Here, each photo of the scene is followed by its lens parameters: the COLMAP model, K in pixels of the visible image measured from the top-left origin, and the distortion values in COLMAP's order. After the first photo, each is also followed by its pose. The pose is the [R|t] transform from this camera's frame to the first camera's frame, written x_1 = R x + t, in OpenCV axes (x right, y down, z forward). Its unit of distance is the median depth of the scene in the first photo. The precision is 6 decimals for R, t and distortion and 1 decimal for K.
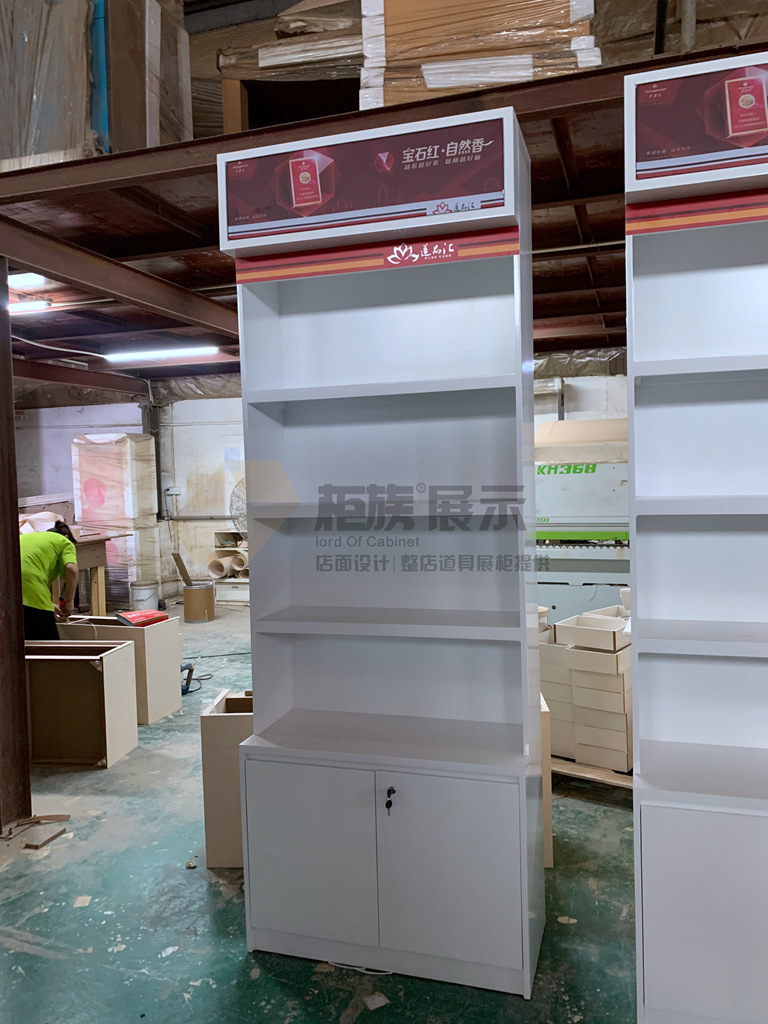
lens RADIAL K [[734.3, 0, 384.0], [0, 734.3, 512.0], [0, 0, 1]] dist [0.000587, 0.004449]
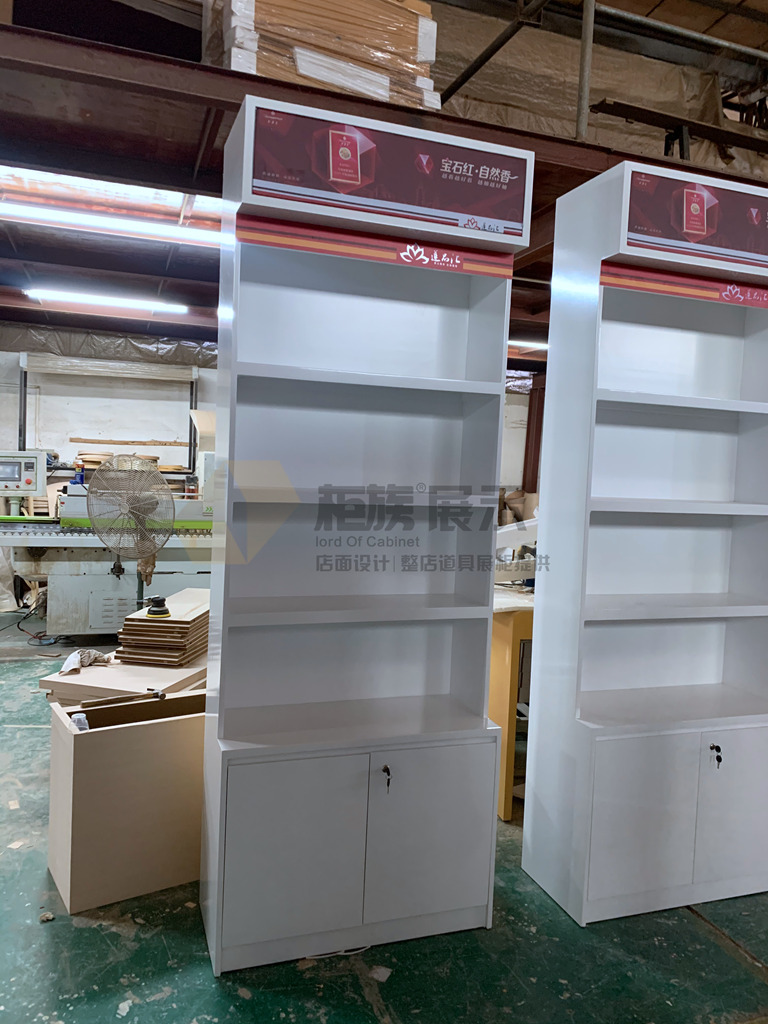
lens RADIAL K [[765.1, 0, 299.7], [0, 765.1, 512.6], [0, 0, 1]] dist [0.000085, 0.005204]
pose [[0.822037, 0.025299, 0.568872, -0.716470], [-0.033936, 0.999413, 0.004594, 0.016510], [-0.568422, -0.023082, 0.822413, 0.190340]]
